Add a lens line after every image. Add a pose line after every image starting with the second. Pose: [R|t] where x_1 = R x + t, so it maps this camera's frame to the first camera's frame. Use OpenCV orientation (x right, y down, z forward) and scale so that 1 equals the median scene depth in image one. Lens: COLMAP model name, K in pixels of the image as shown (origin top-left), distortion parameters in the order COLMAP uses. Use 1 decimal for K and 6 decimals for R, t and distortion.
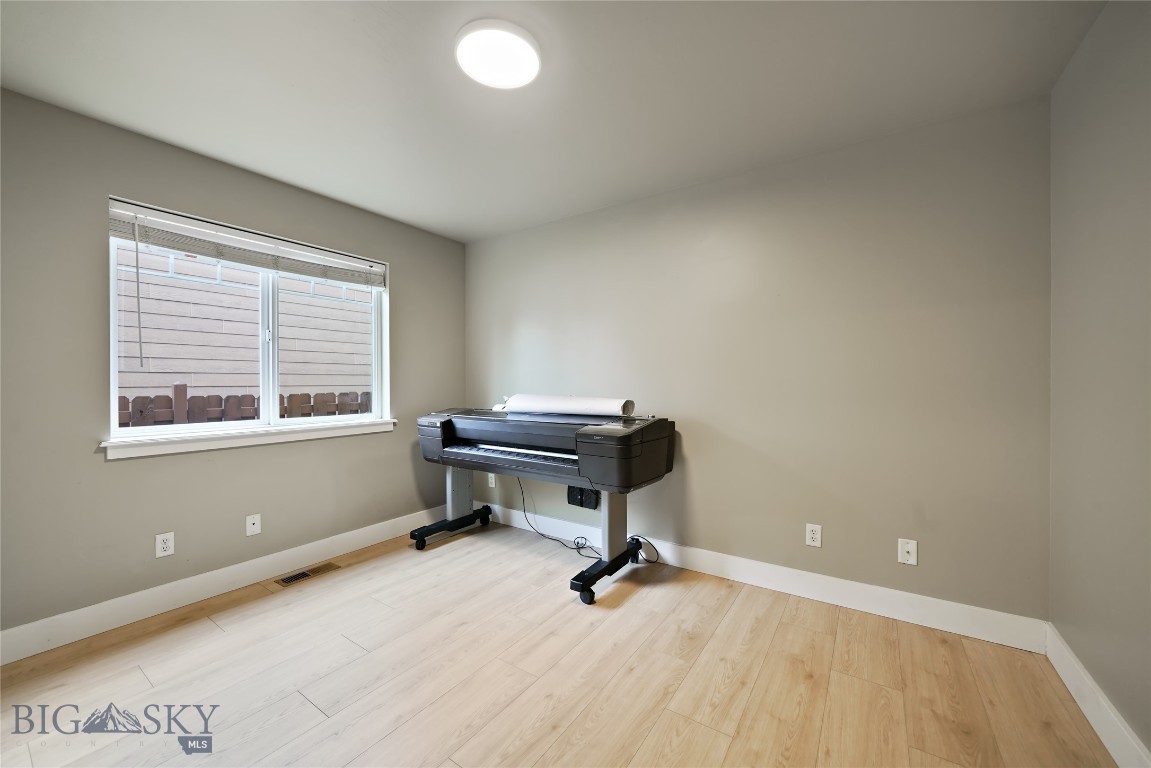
lens RADIAL K [[435.9, 0, 575.0], [0, 435.9, 387.3], [0, 0, 1]] dist [-0.001325, 0.000018]
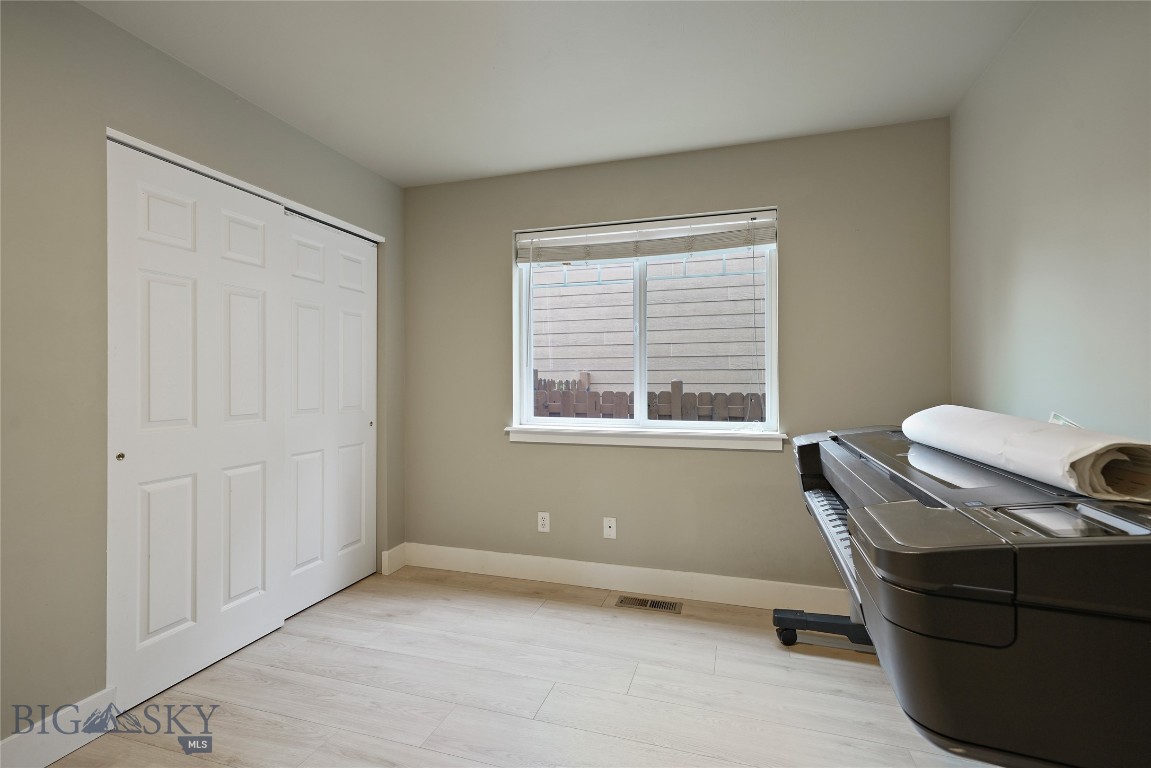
lens RADIAL K [[528.1, 0, 569.0], [0, 528.1, 379.0], [0, 0, 1]] dist [0.011996, 0.000311]
pose [[0.290128, -0.000396, -0.956988, 0.311155], [-0.009189, 0.999953, -0.003200, -0.007081], [0.956944, 0.009722, 0.290111, 0.507139]]
